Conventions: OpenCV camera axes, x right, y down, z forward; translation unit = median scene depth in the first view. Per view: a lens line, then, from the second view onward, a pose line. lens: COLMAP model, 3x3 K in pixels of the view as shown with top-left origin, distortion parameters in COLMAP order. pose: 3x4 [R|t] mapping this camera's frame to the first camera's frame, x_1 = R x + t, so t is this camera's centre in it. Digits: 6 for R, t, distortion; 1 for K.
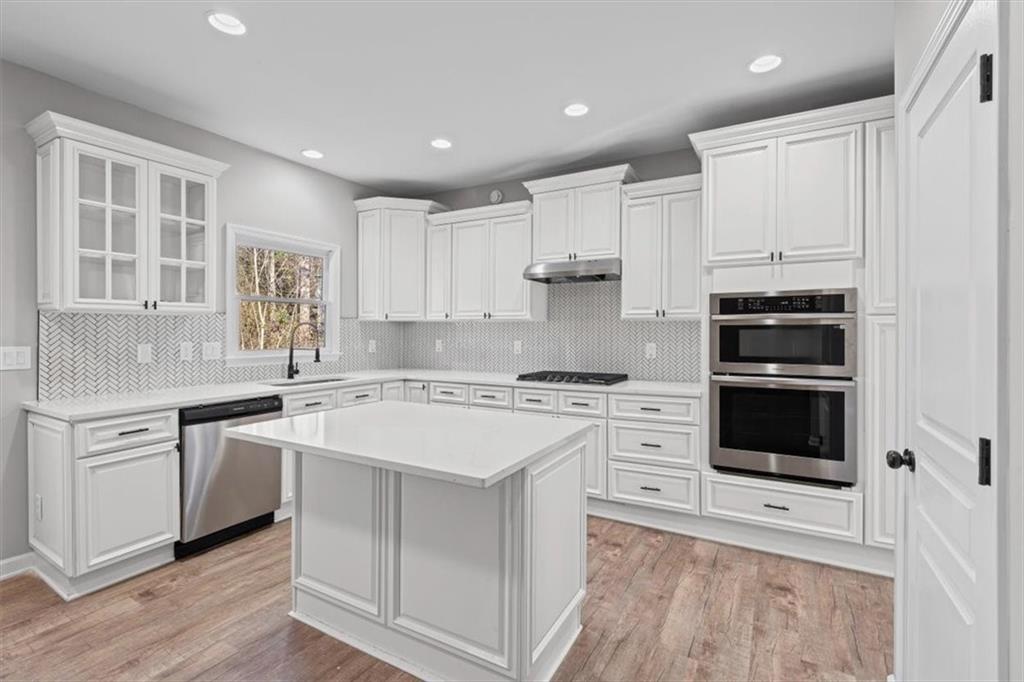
lens RADIAL K [[472.8, 0, 512.7], [0, 472.8, 332.2], [0, 0, 1]] dist [-0.006424, 0.001030]
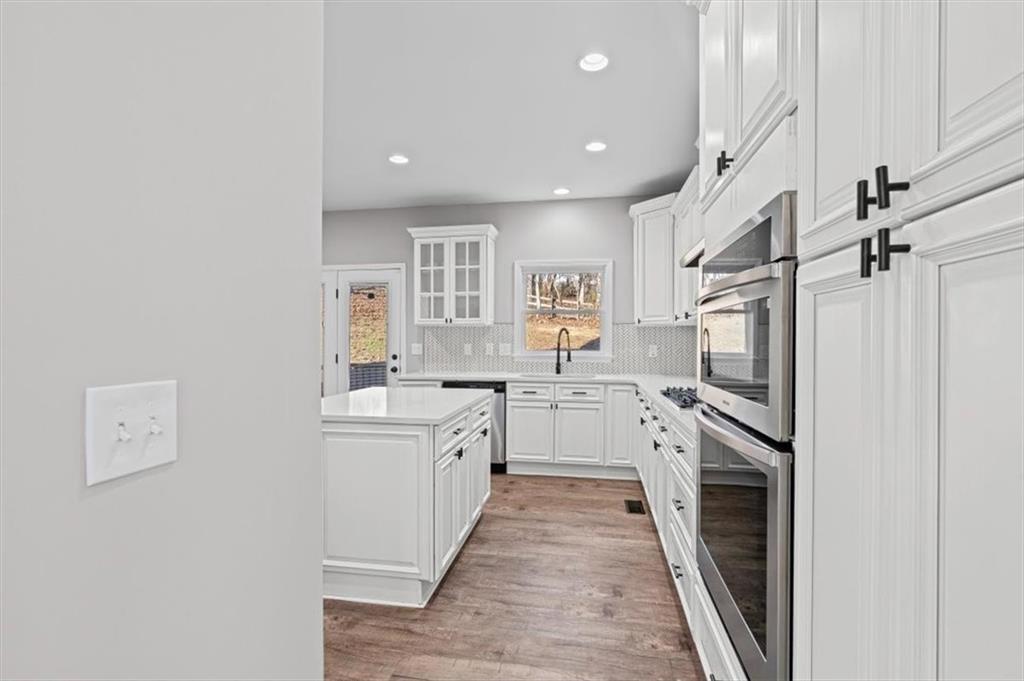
lens RADIAL K [[472.8, 0, 511.1], [0, 472.8, 344.3], [0, 0, 1]] dist [-0.006424, 0.001030]
pose [[0.329104, 0.008047, -0.944259, 0.909006], [-0.002634, 0.999968, 0.007604, 0.014199], [0.944290, -0.000015, 0.329115, 0.622482]]
